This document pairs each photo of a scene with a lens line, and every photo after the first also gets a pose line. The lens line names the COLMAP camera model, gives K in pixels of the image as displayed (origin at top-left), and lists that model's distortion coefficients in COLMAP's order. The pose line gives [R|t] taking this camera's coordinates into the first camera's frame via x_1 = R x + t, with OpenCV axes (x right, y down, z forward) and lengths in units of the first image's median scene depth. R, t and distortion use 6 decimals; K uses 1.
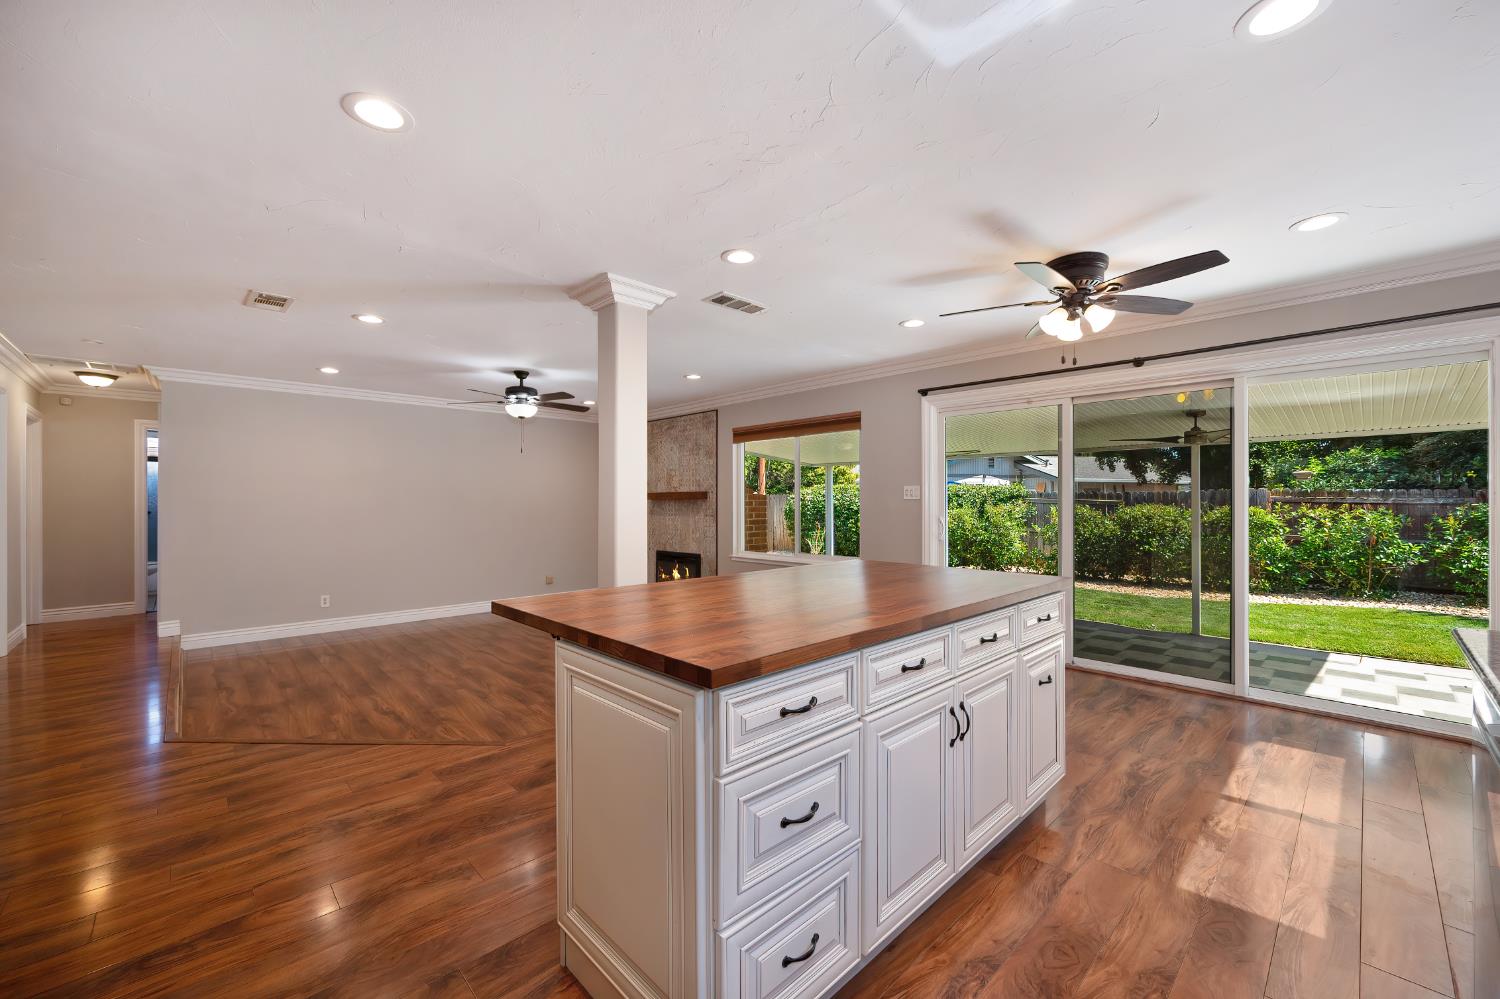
lens RADIAL K [[591.7, 0, 754.8], [0, 591.7, 501.8], [0, 0, 1]] dist [0.000272, -0.000871]
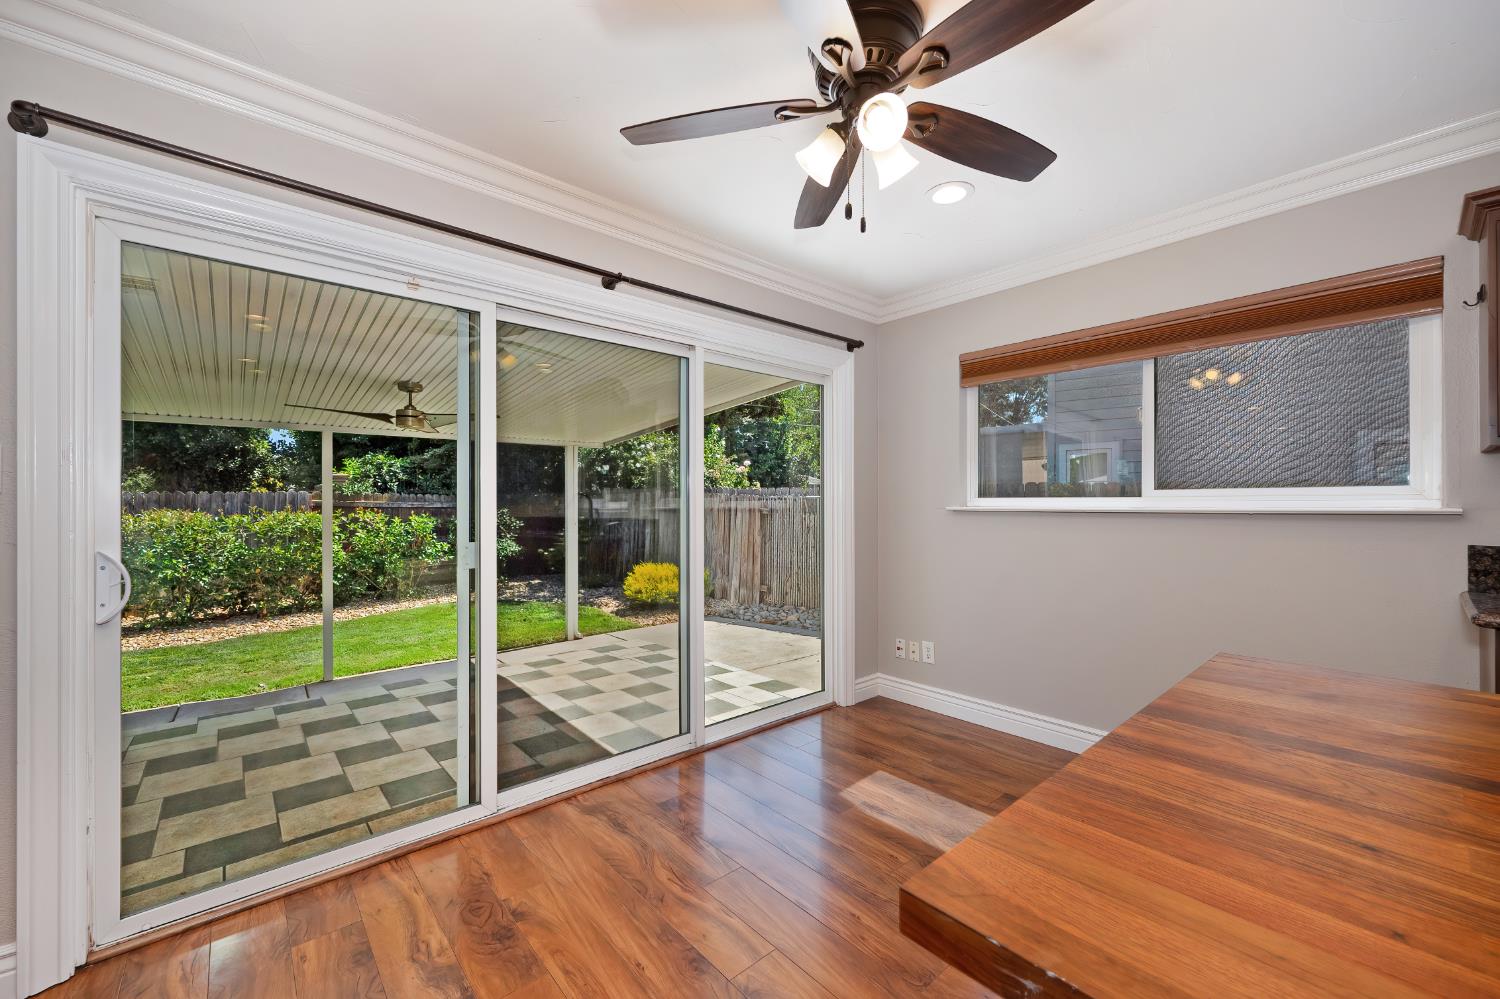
lens RADIAL K [[591.7, 0, 753.5], [0, 591.7, 505.3], [0, 0, 1]] dist [0.000272, -0.000871]
pose [[0.043084, 0.000419, 0.999071, 0.015749], [0.002806, 0.999996, -0.000540, 0.001998], [-0.999067, 0.002827, 0.043083, 0.626917]]
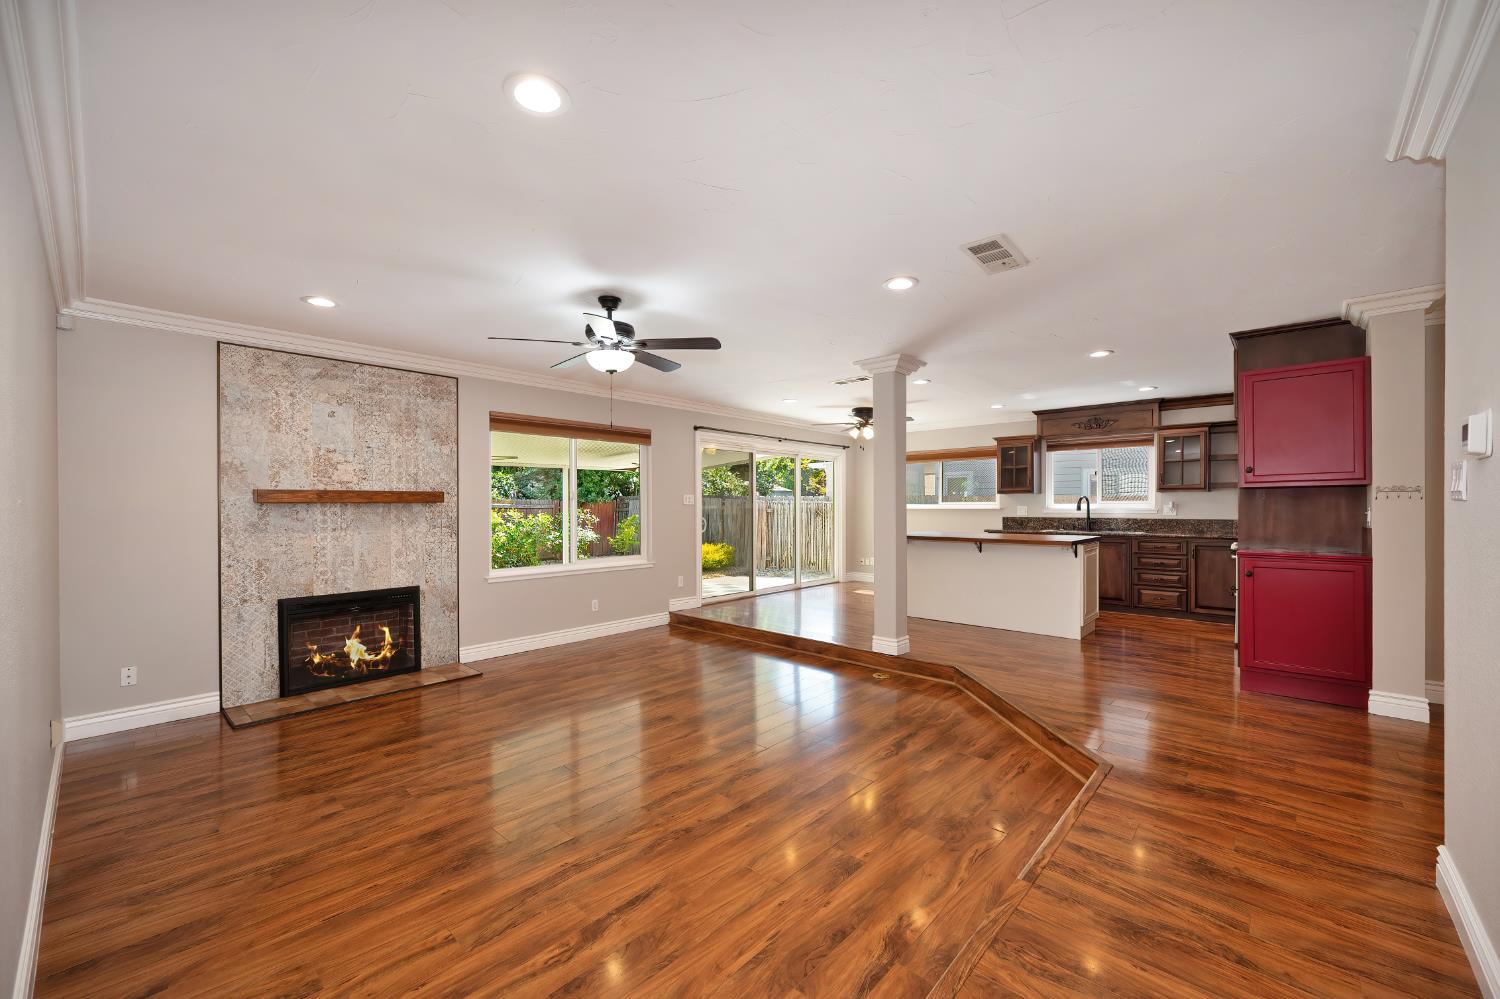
lens RADIAL K [[591.7, 0, 757.0], [0, 591.7, 508.3], [0, 0, 1]] dist [0.000272, -0.000871]
pose [[-0.071536, -0.001186, 0.997437, -1.097096], [0.002305, 0.999996, 0.001354, 0.002687], [-0.997435, 0.002396, -0.071533, 0.943893]]
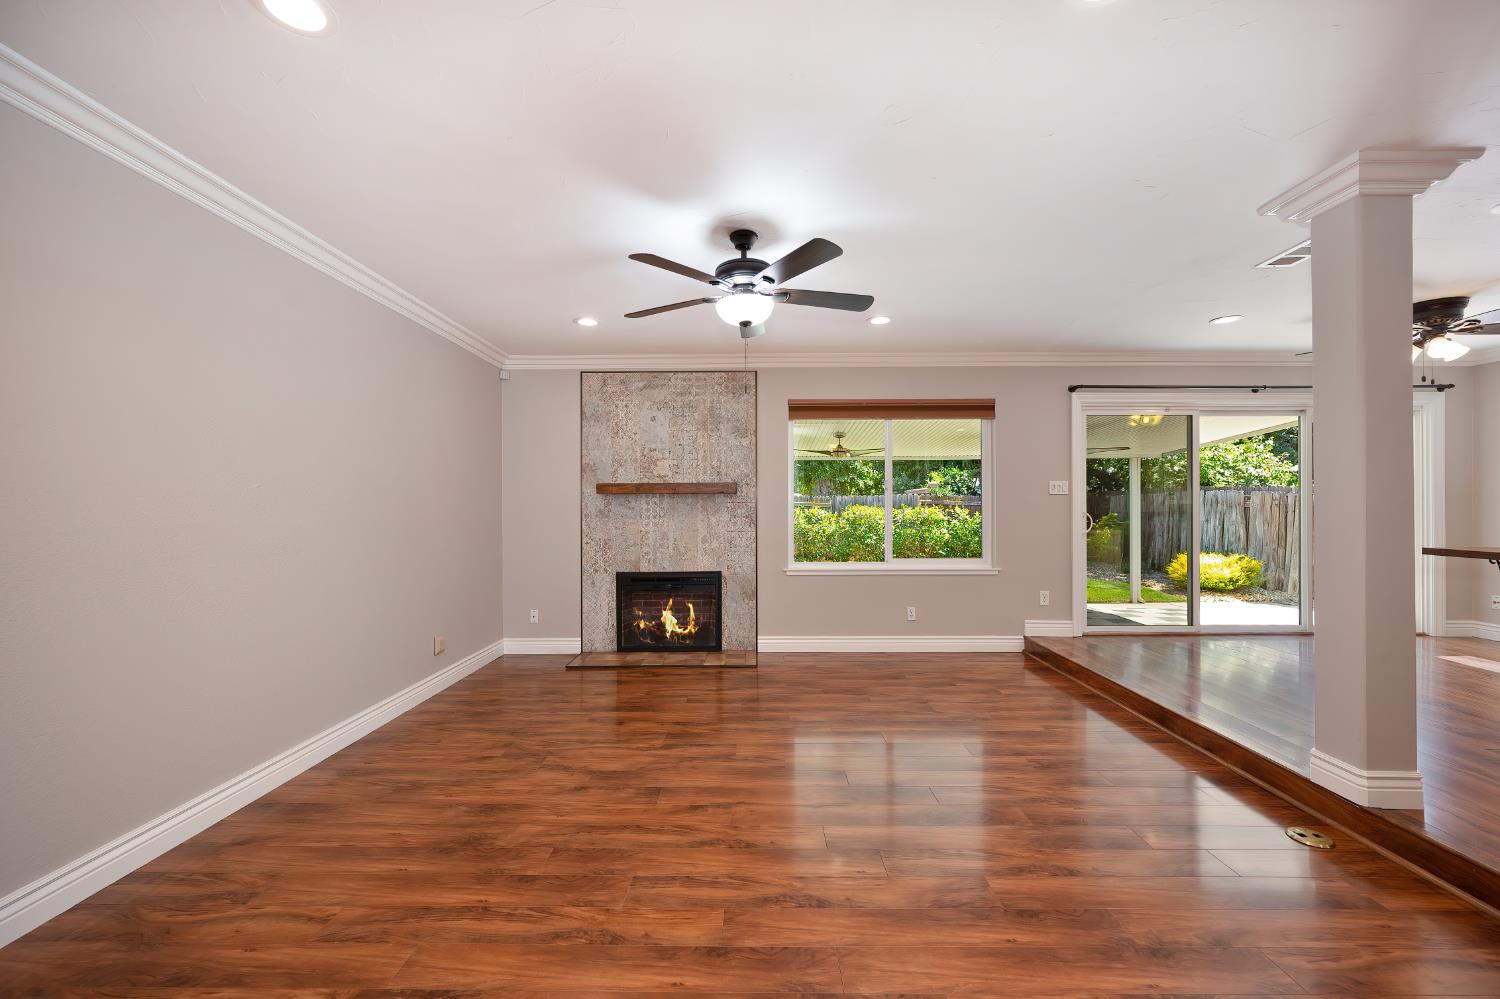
lens RADIAL K [[591.7, 0, 754.5], [0, 591.7, 506.4], [0, 0, 1]] dist [0.000272, -0.000871]
pose [[0.698821, 0.001677, 0.715295, -0.801545], [0.000834, 0.999995, -0.003159, 0.018465], [-0.715296, 0.002804, 0.698816, 0.673815]]
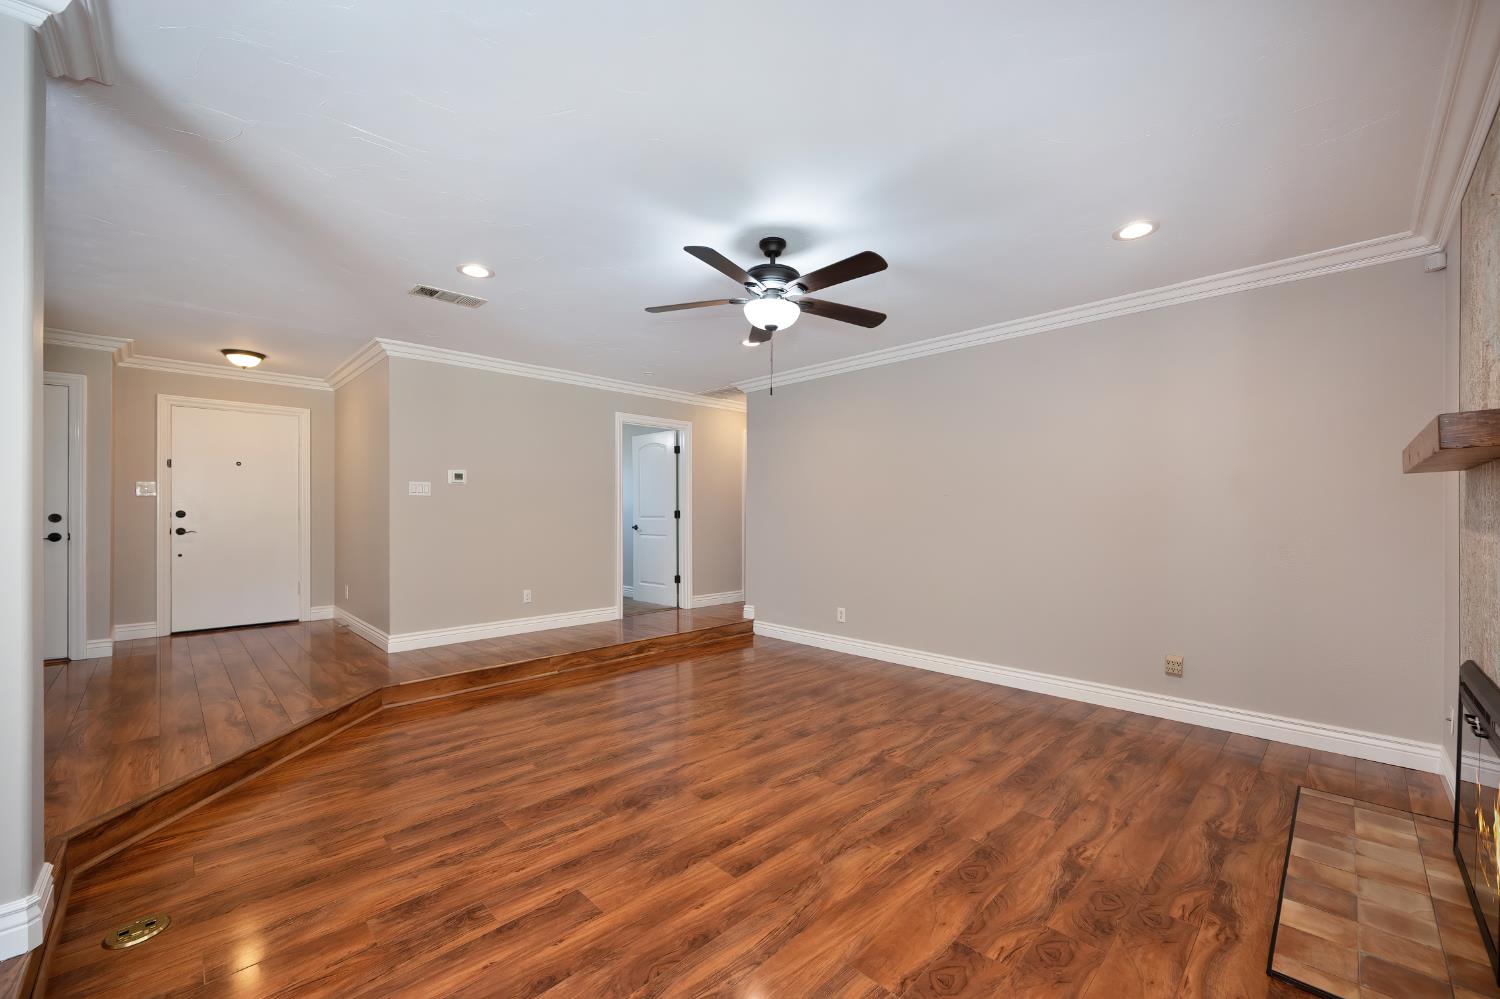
lens RADIAL K [[591.7, 0, 752.2], [0, 591.7, 513.1], [0, 0, 1]] dist [0.000272, -0.000871]
pose [[0.012255, 0.001892, -0.999923, 0.145354], [-0.001098, 0.999998, 0.001879, 0.024189], [0.999924, 0.001075, 0.012257, 1.034830]]
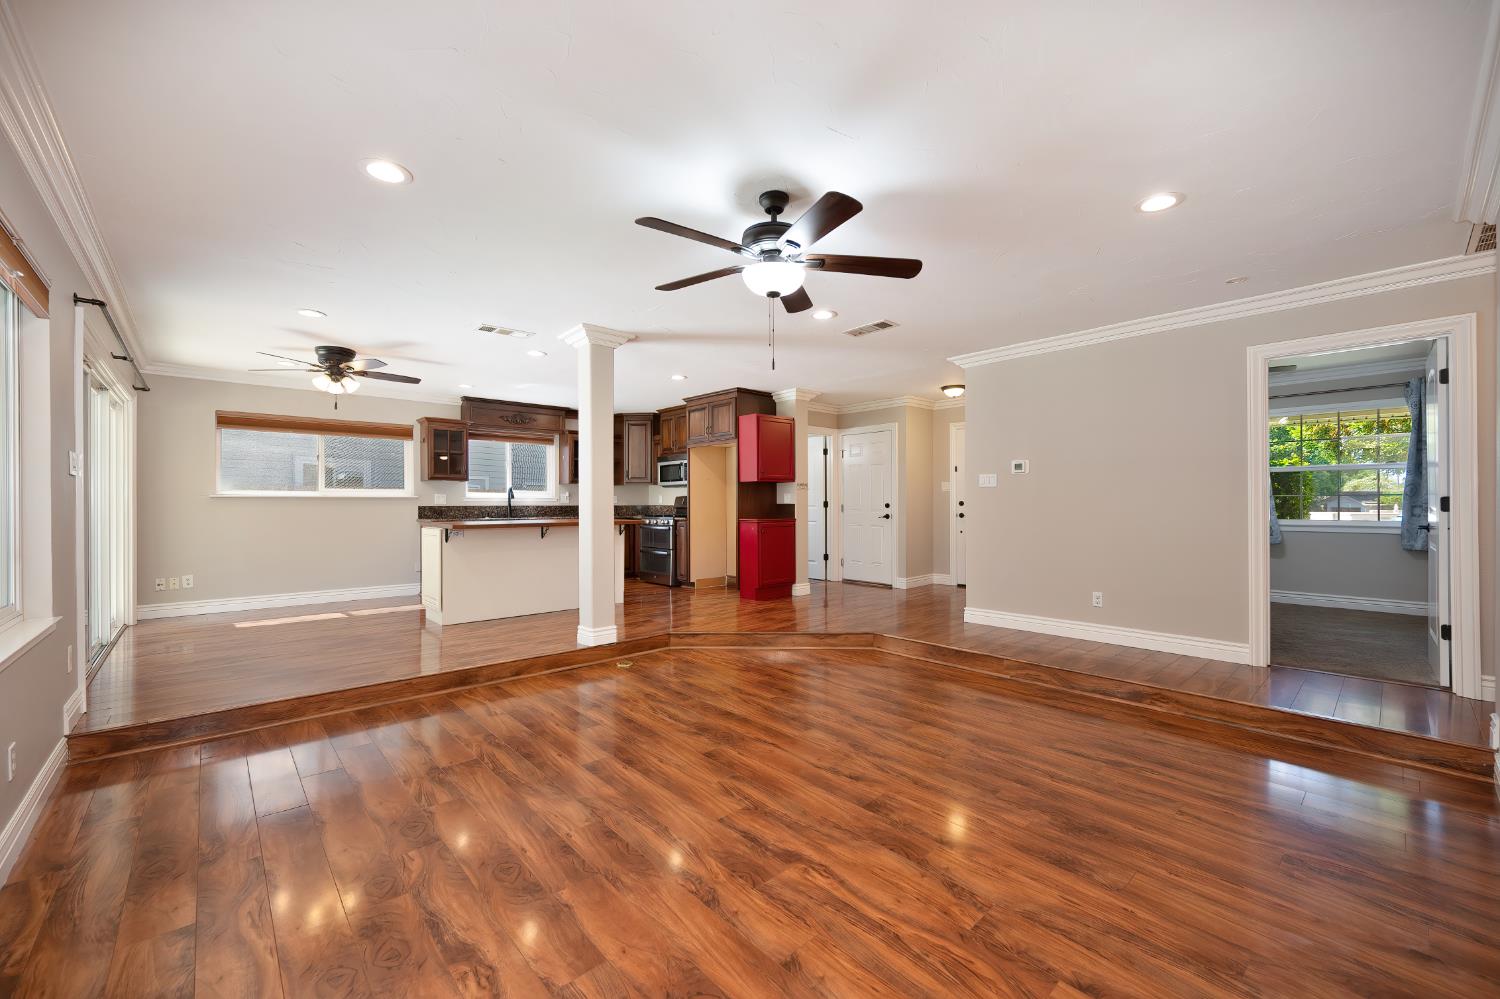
lens RADIAL K [[591.7, 0, 756.9], [0, 591.7, 505.0], [0, 0, 1]] dist [0.000272, -0.000871]
pose [[-0.999753, 0.004581, 0.021729, -0.413442], [0.004650, 0.999984, 0.003105, 0.025862], [-0.021715, 0.003205, -0.999759, 1.563075]]
